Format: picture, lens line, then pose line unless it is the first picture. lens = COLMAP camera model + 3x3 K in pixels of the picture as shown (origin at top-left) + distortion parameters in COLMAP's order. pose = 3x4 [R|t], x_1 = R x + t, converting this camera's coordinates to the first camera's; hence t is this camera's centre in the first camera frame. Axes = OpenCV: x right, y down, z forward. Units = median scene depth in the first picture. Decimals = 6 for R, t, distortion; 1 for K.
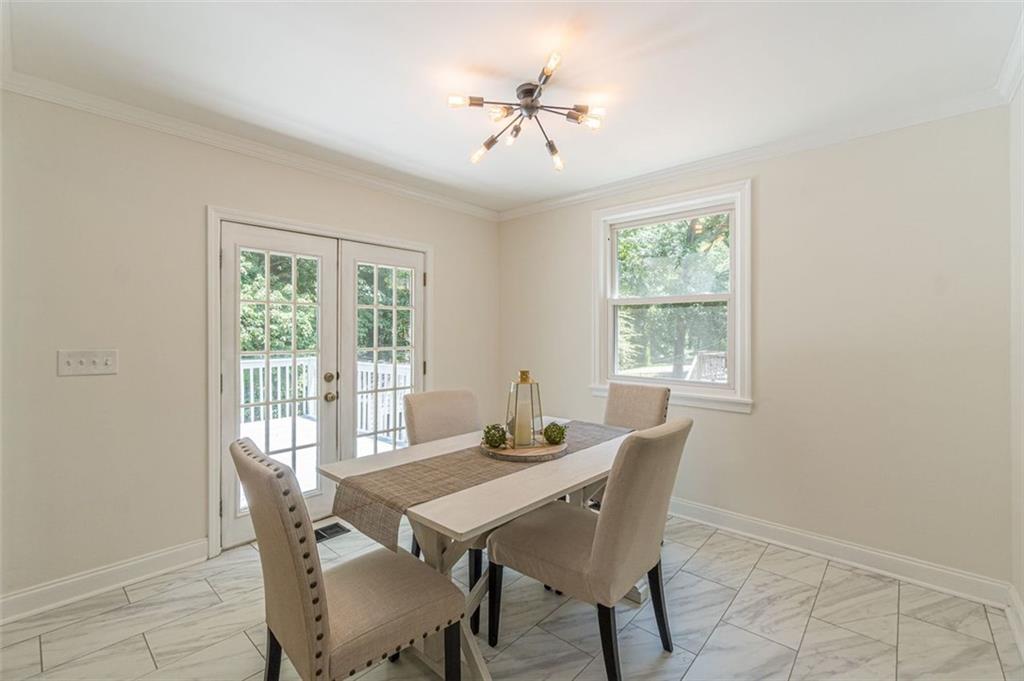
lens RADIAL K [[442.7, 0, 512.9], [0, 442.7, 334.1], [0, 0, 1]] dist [-0.000578, -0.000207]
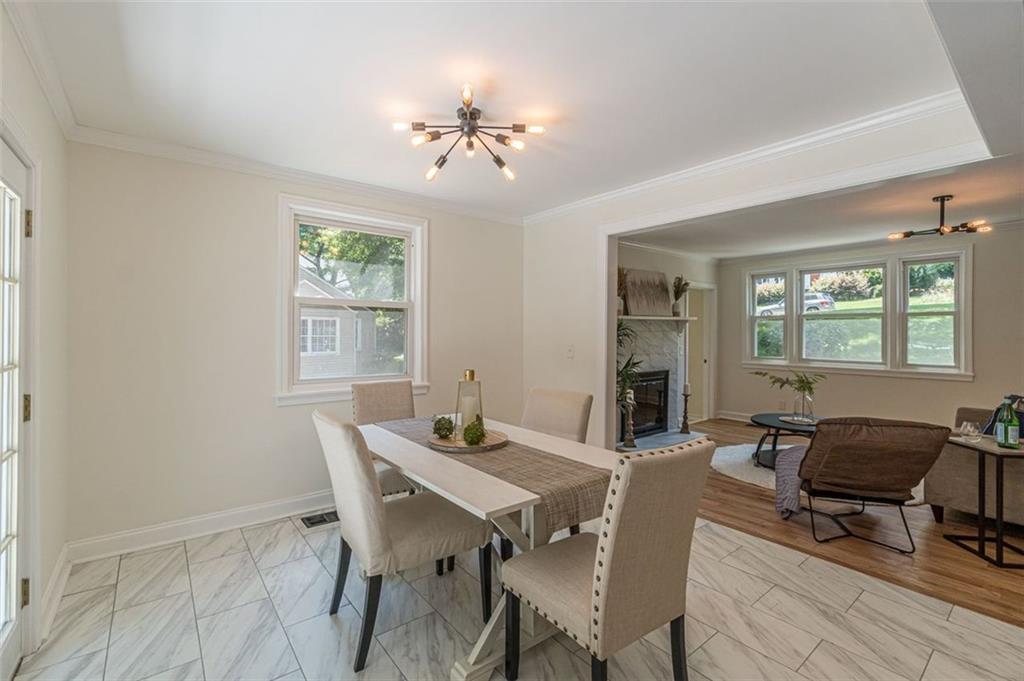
lens RADIAL K [[442.7, 0, 507.6], [0, 442.7, 336.0], [0, 0, 1]] dist [-0.000578, -0.000207]
pose [[0.175831, -0.012348, 0.984343, -0.928048], [-0.001347, 0.999917, 0.012784, -0.015647], [-0.984419, -0.003574, 0.175800, 0.639262]]
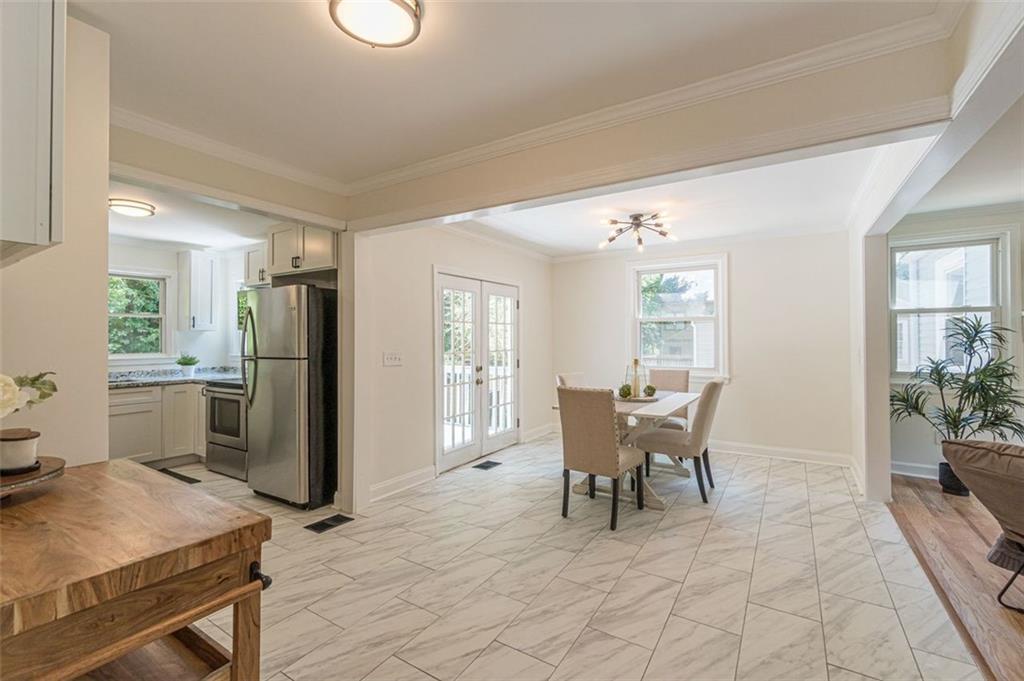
lens RADIAL K [[442.7, 0, 510.0], [0, 442.7, 337.0], [0, 0, 1]] dist [-0.000578, -0.000207]
pose [[0.986948, -0.007087, 0.160884, -0.757146], [0.008856, 0.999908, -0.010282, 0.001475], [-0.160796, 0.011573, 0.986920, -0.763426]]
